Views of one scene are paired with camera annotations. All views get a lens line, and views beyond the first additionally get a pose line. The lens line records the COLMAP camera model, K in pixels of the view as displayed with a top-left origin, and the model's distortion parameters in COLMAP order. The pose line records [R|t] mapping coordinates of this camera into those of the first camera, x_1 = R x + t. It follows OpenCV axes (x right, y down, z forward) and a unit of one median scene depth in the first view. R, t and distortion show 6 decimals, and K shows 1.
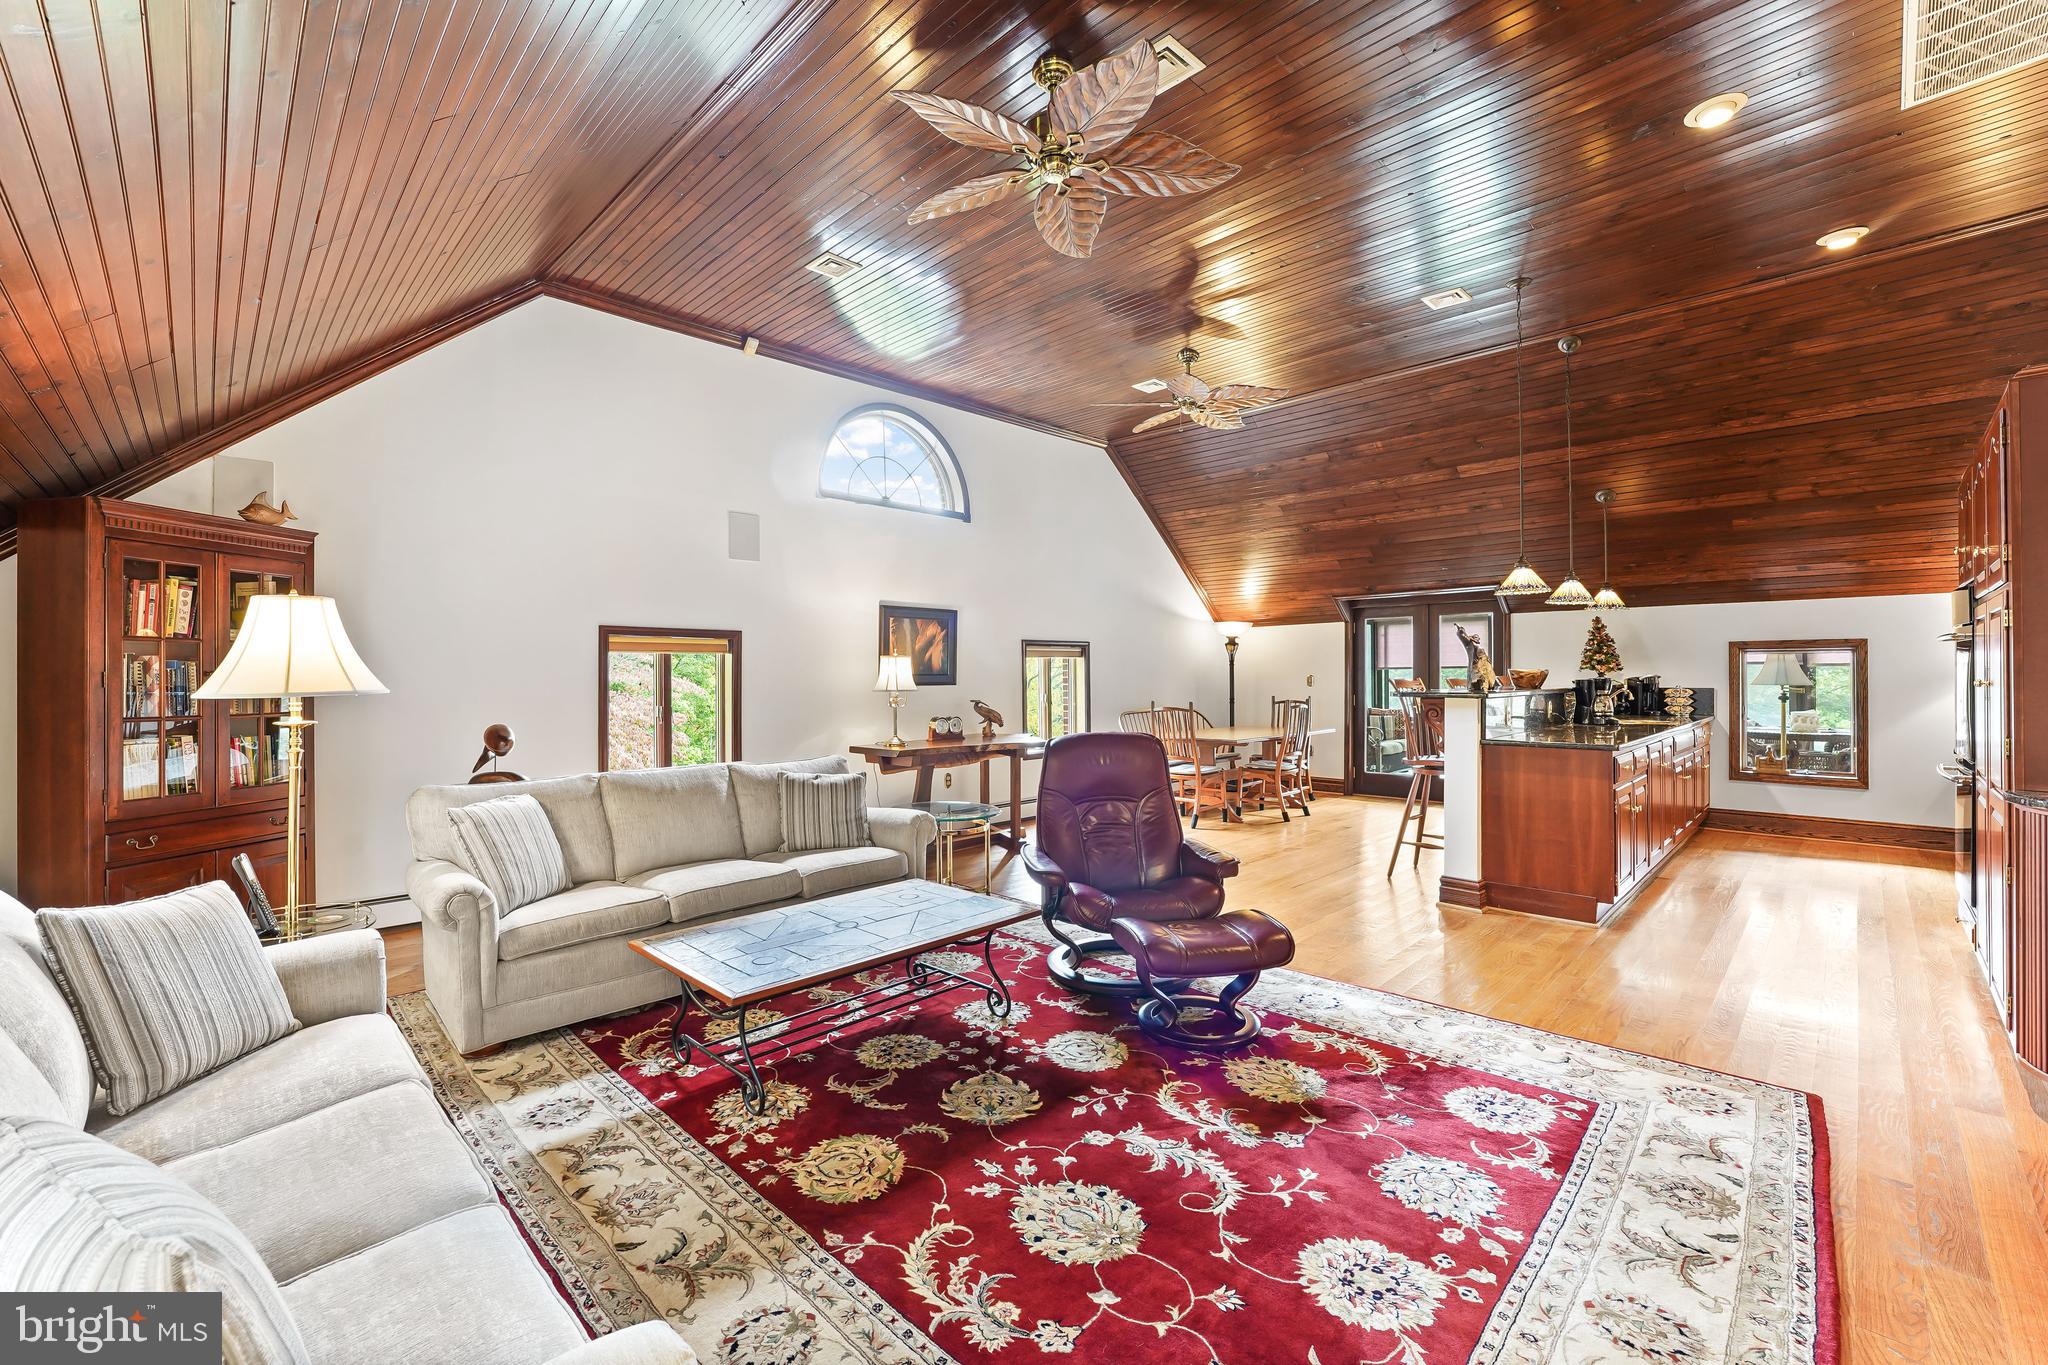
lens RADIAL K [[850.6, 0, 992.8], [0, 850.6, 665.2], [0, 0, 1]] dist [-0.022764, 0.002665]
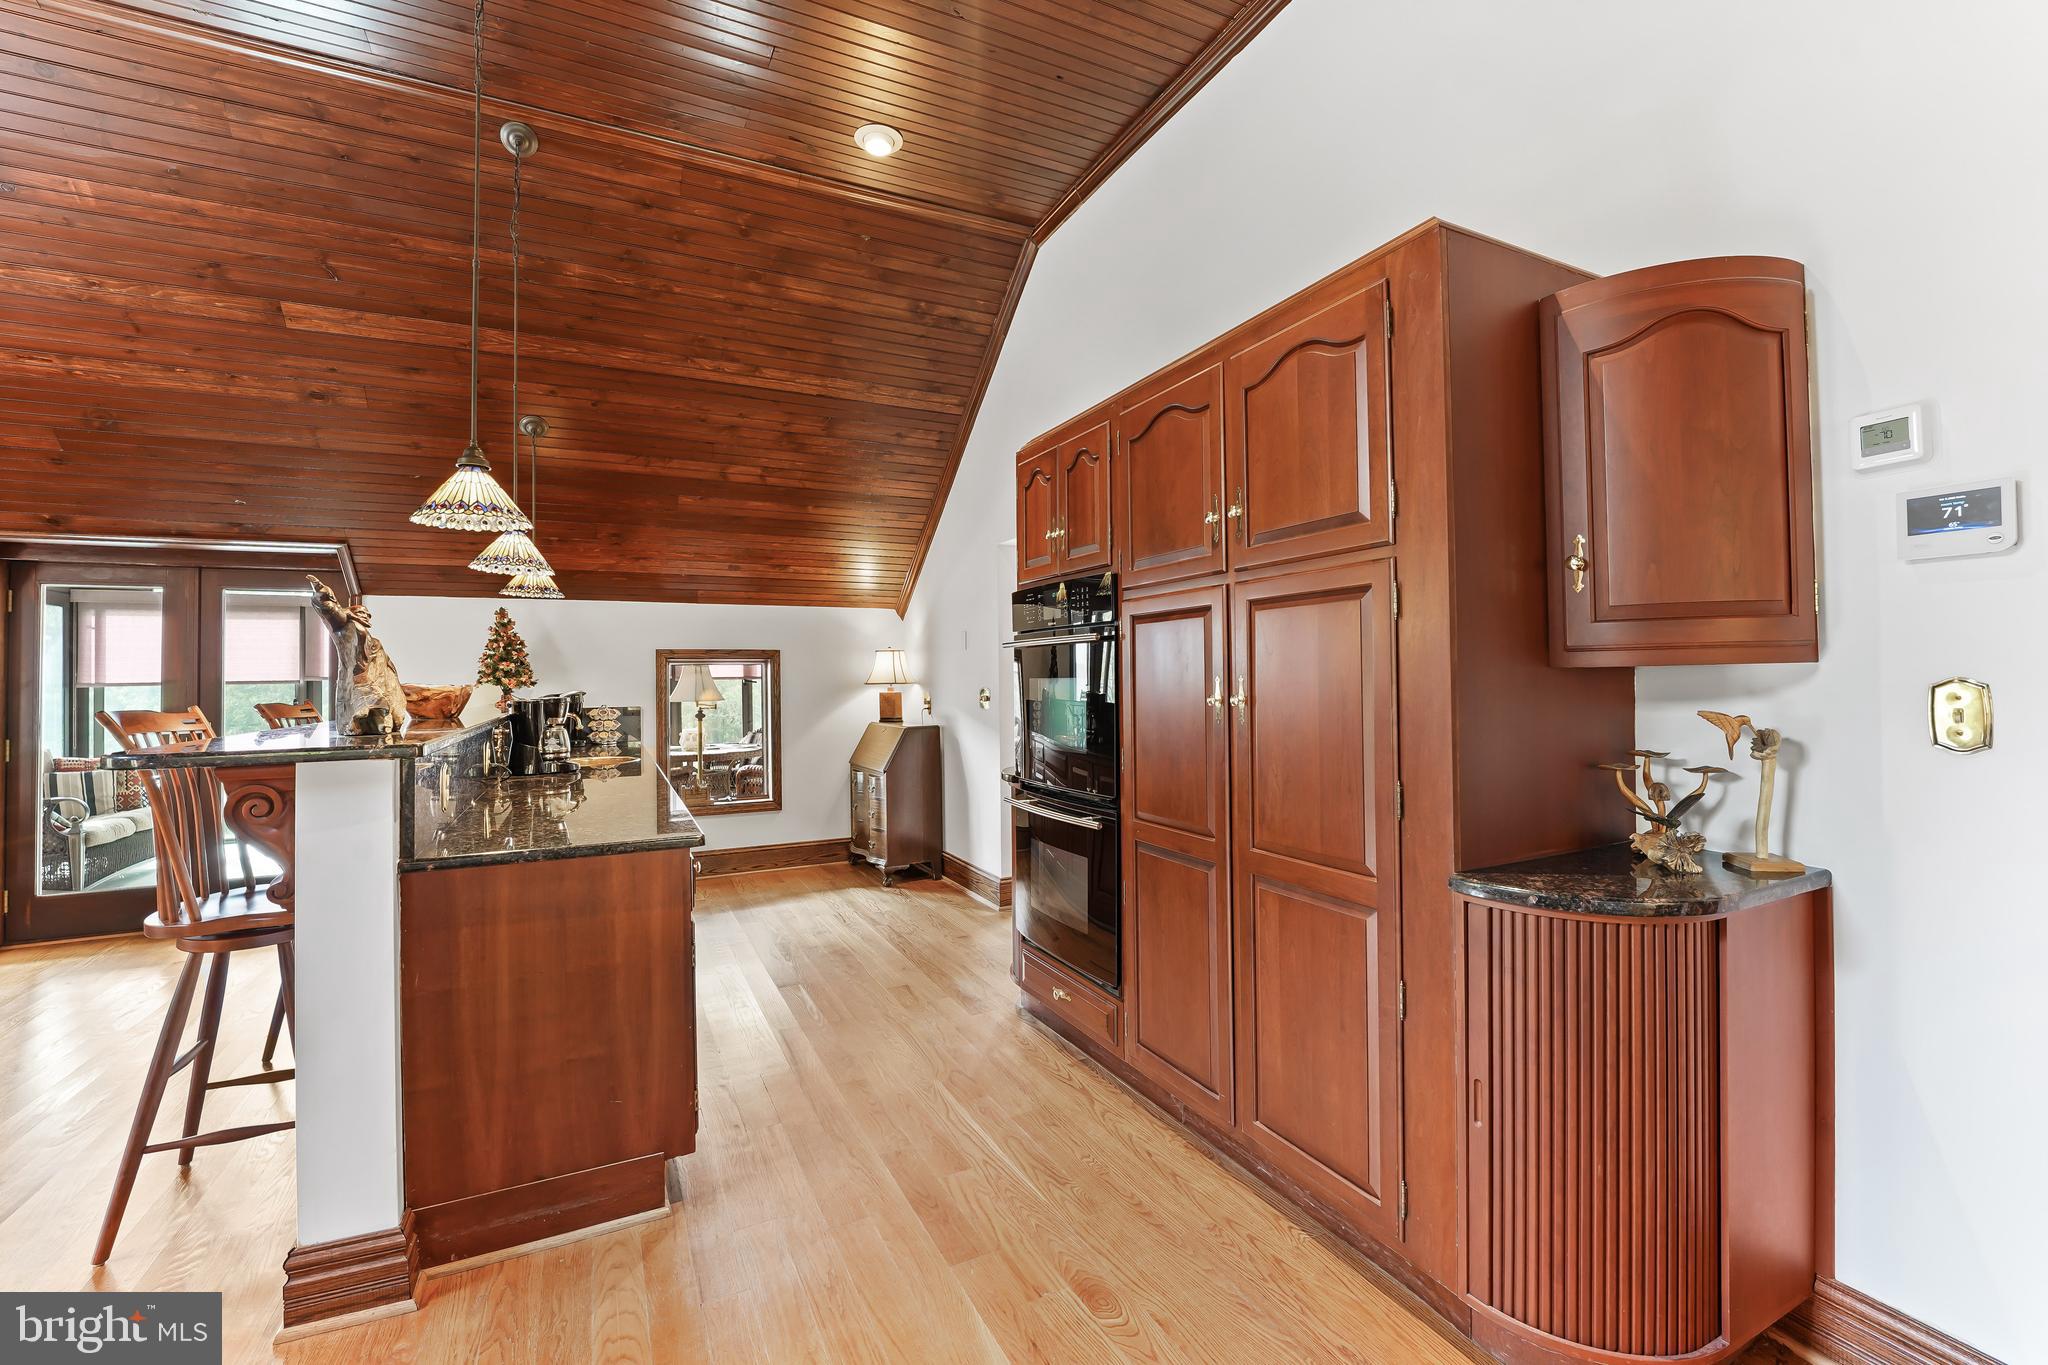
lens RADIAL K [[850.6, 0, 1025.5], [0, 850.6, 667.7], [0, 0, 1]] dist [-0.022764, 0.002665]
pose [[0.292571, 0.014065, 0.956140, 0.289530], [0.000505, 0.999889, -0.014863, 0.003115], [-0.956244, 0.004831, 0.292532, 0.612384]]
